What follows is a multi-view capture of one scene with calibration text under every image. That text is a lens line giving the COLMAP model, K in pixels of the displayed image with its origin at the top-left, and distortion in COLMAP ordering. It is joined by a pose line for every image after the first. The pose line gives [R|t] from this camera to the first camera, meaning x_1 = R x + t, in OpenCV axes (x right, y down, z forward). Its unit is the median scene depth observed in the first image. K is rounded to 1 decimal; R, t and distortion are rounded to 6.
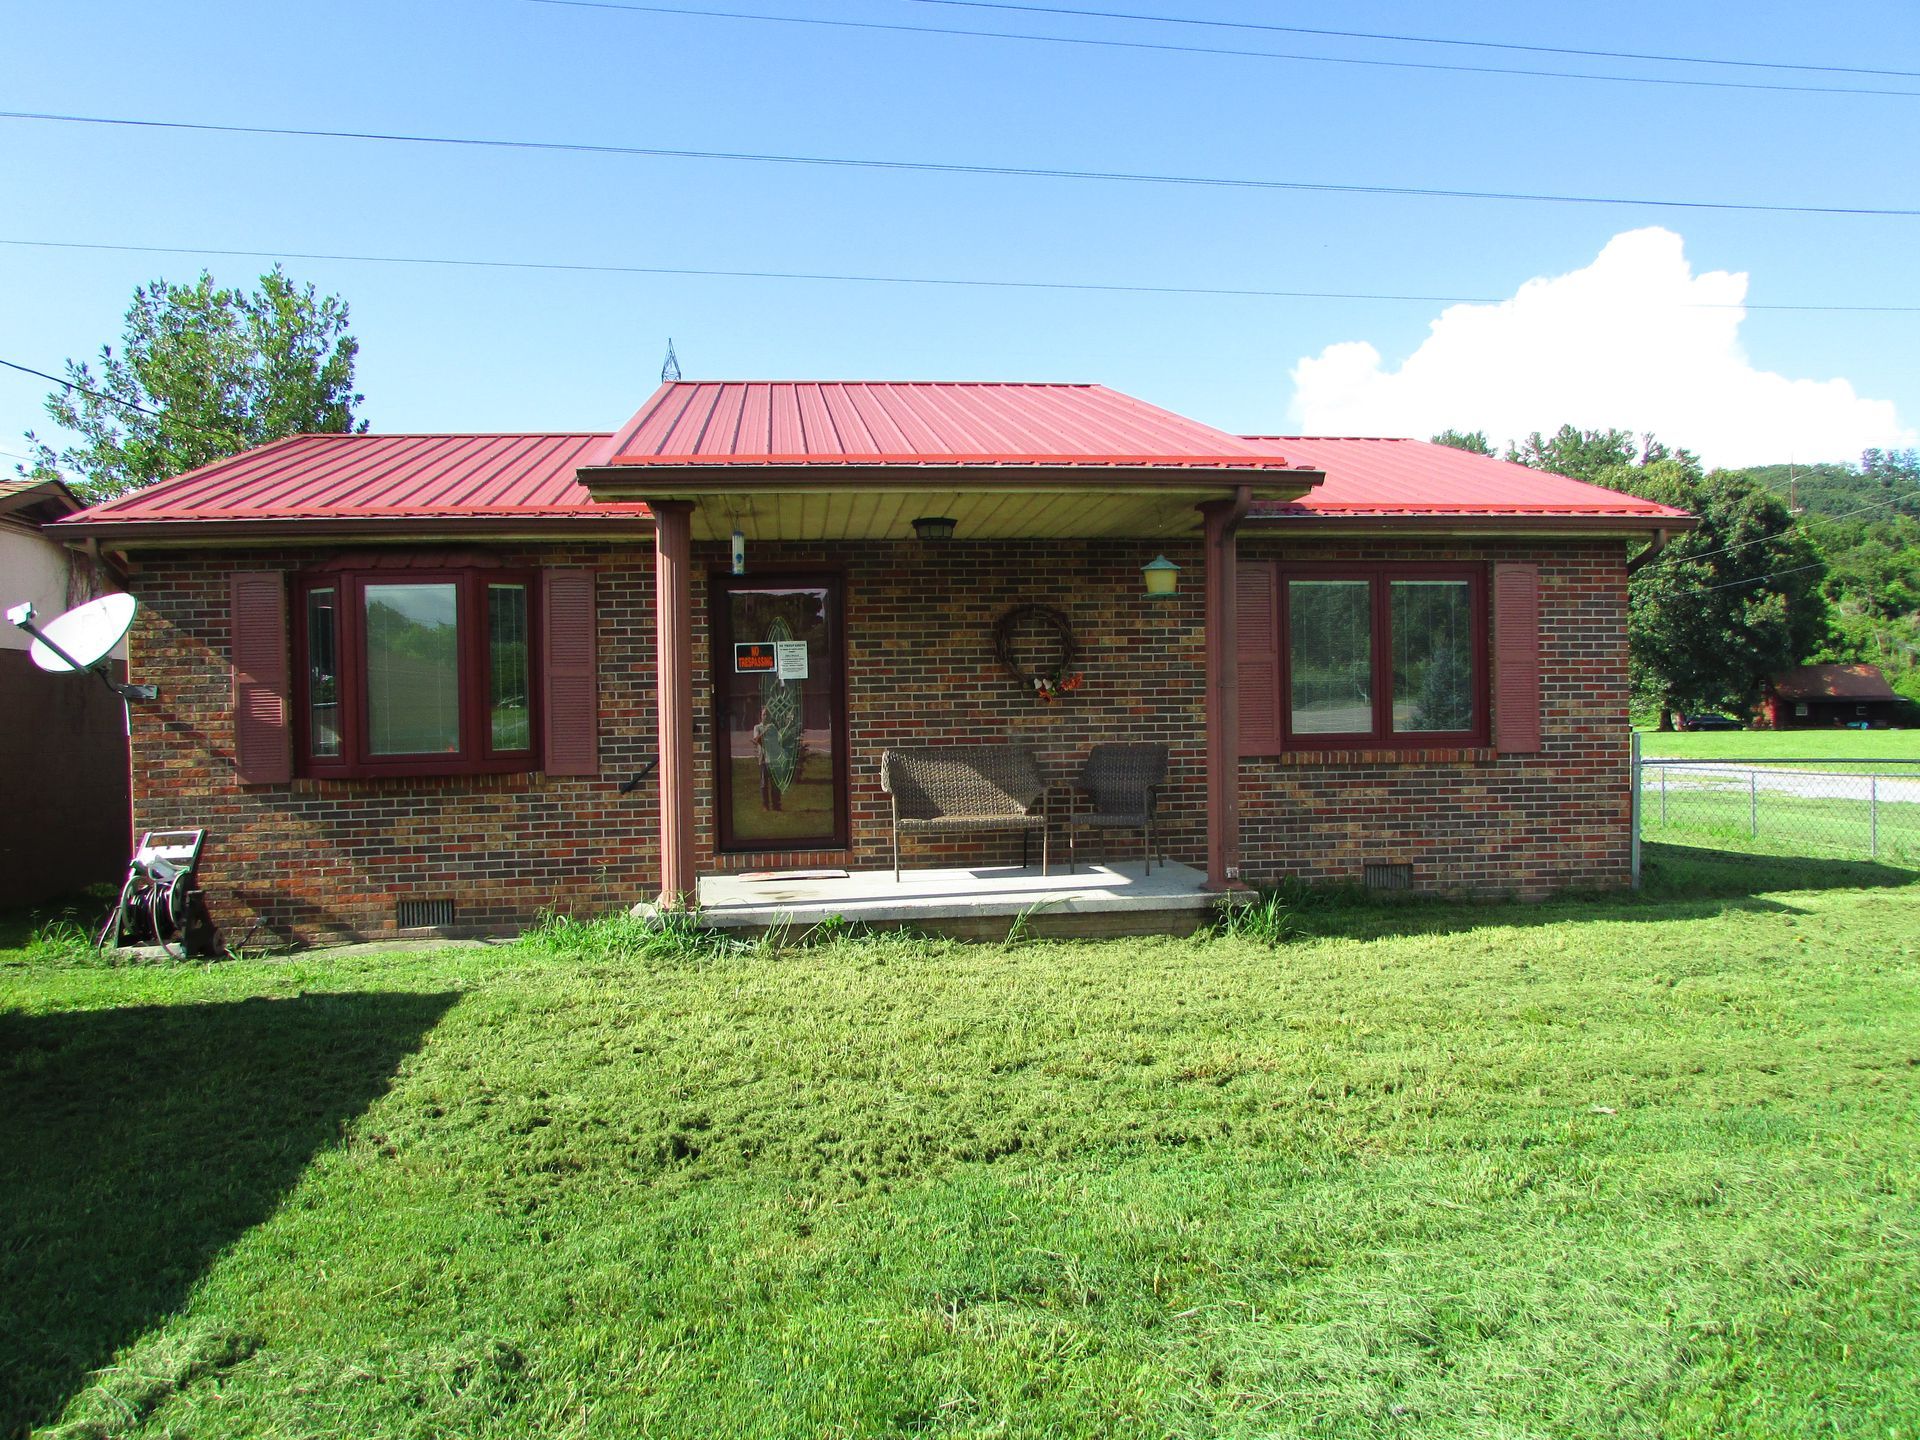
lens RADIAL K [[1397.0, 0, 954.7], [0, 1397.0, 734.1], [0, 0, 1]] dist [-0.021899, -0.007544]
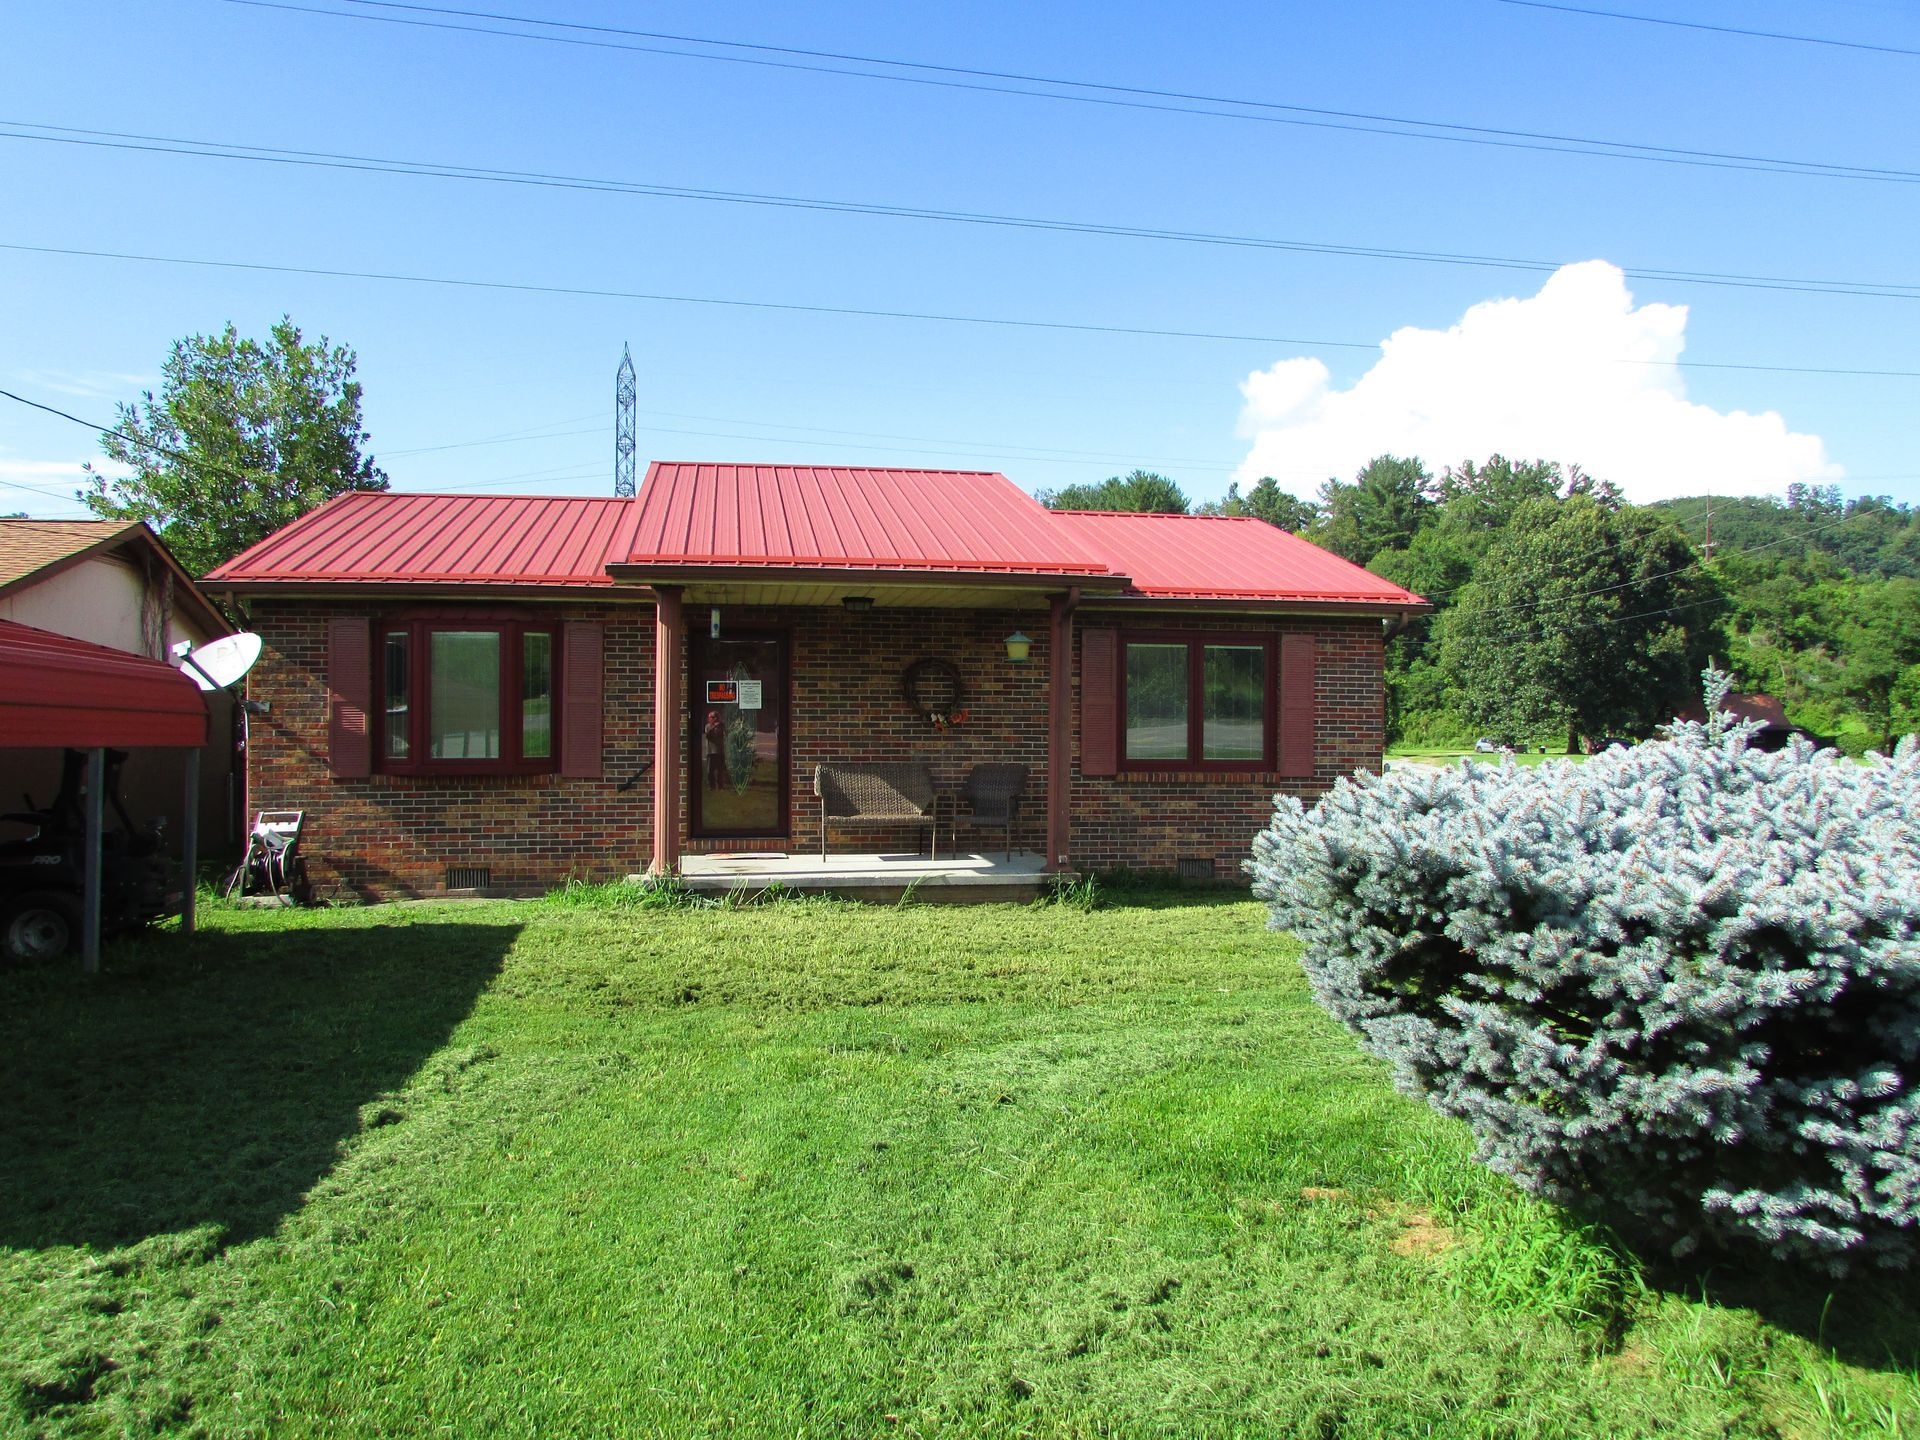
lens RADIAL K [[1397.0, 0, 952.6], [0, 1397.0, 710.5], [0, 0, 1]] dist [-0.021899, -0.007544]
pose [[0.998928, 0.026433, 0.037993, 0.027085], [-0.025673, 0.999463, -0.020343, -0.016052], [-0.038511, 0.019346, 0.999071, -0.347993]]
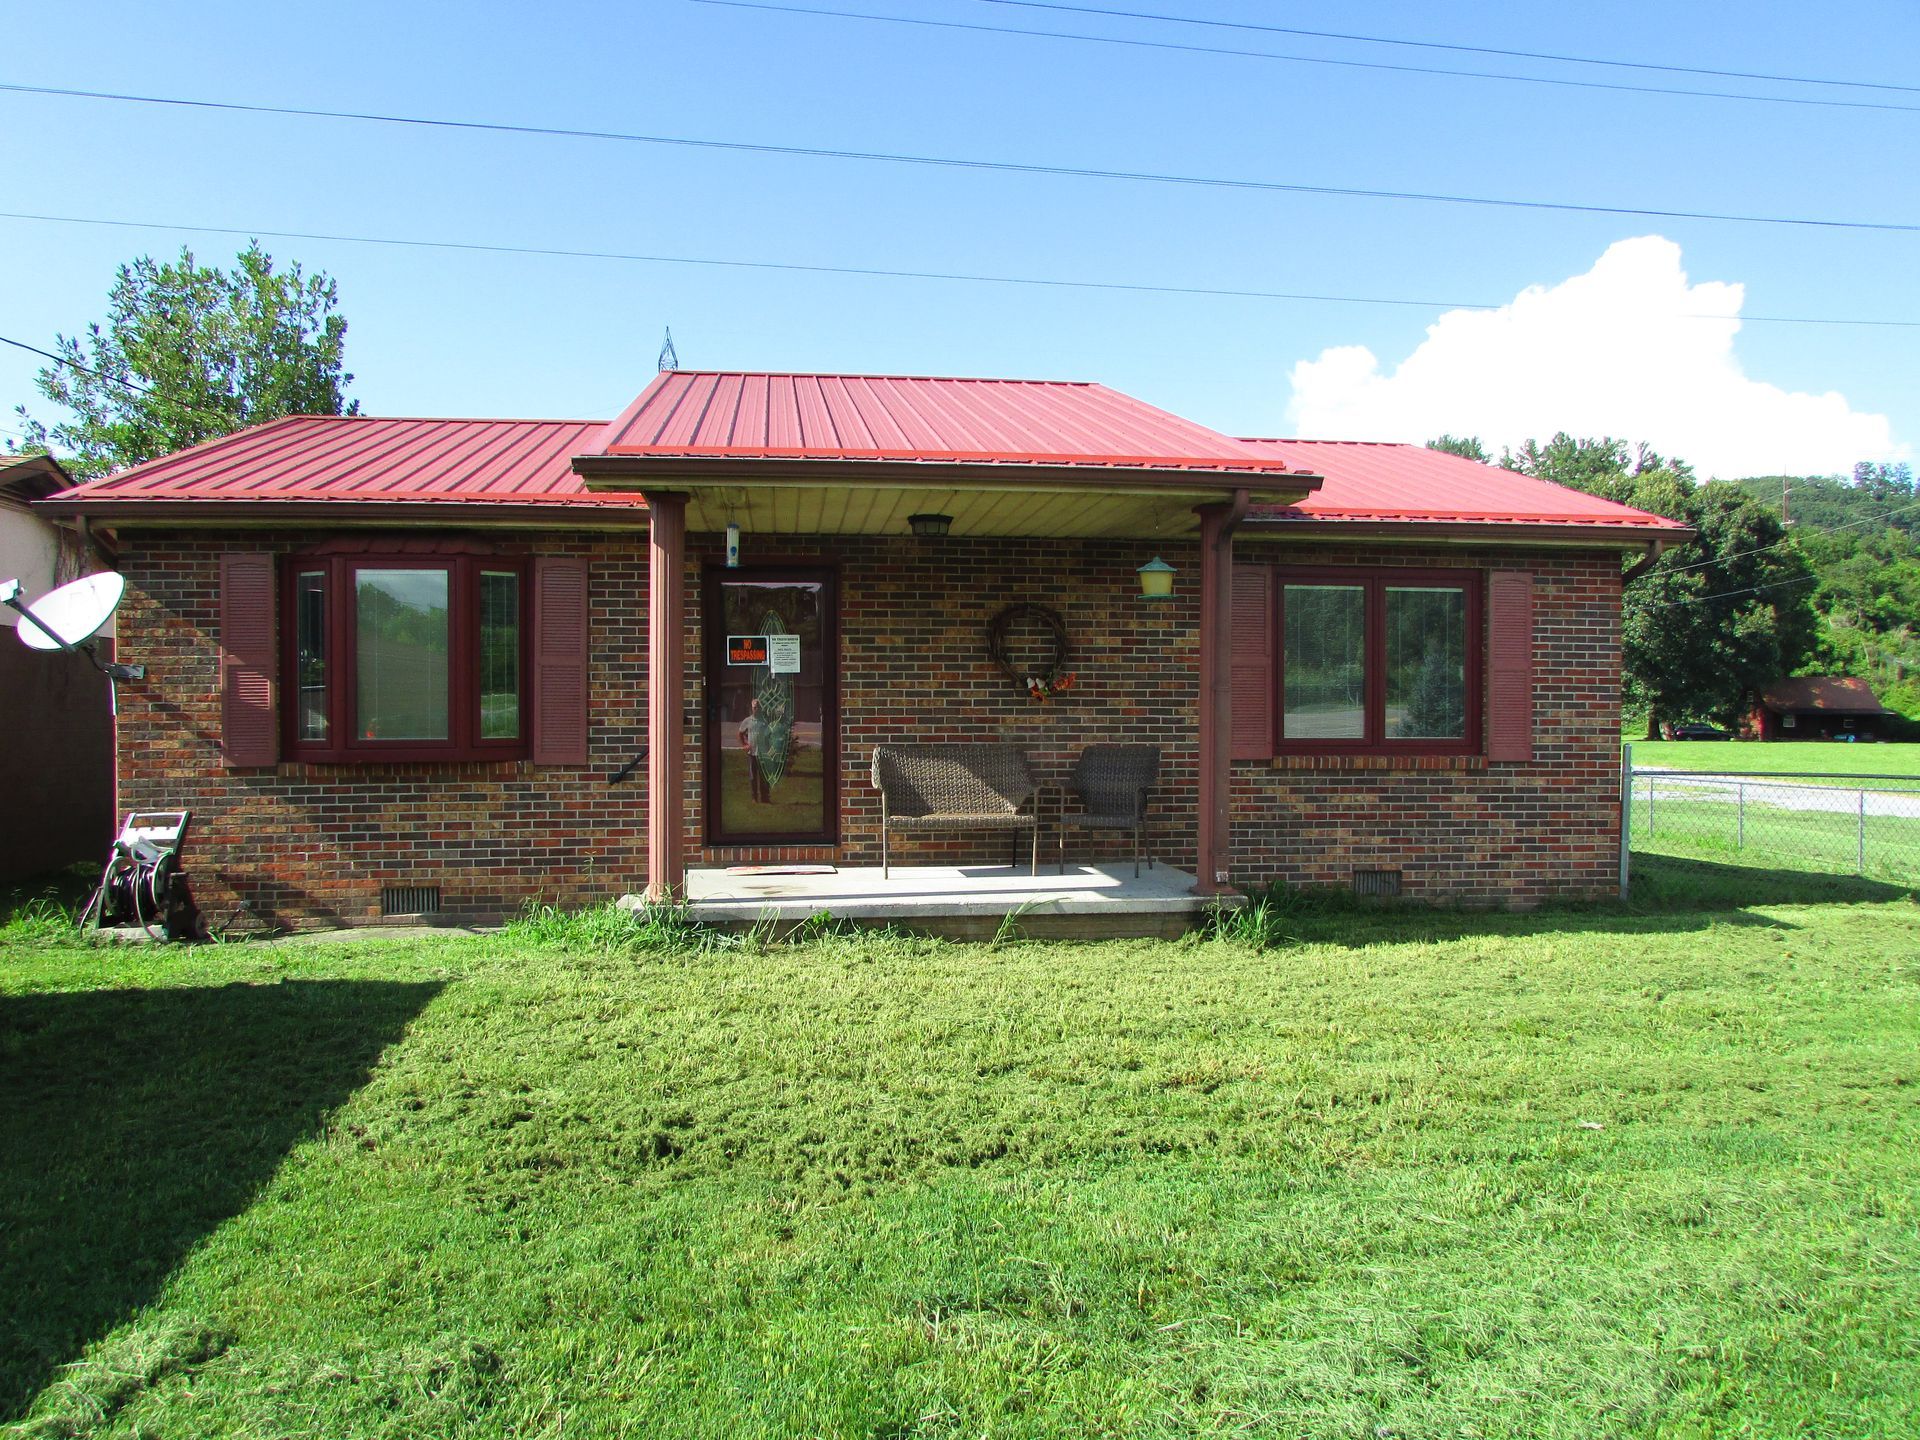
lens RADIAL K [[1397.0, 0, 953.6], [0, 1397.0, 729.2], [0, 0, 1]] dist [-0.021899, -0.007544]
pose [[0.999766, 0.020676, 0.006405, -0.001111], [-0.020681, 0.999786, 0.000687, -0.002256], [-0.006389, -0.000819, 0.999979, 0.003605]]
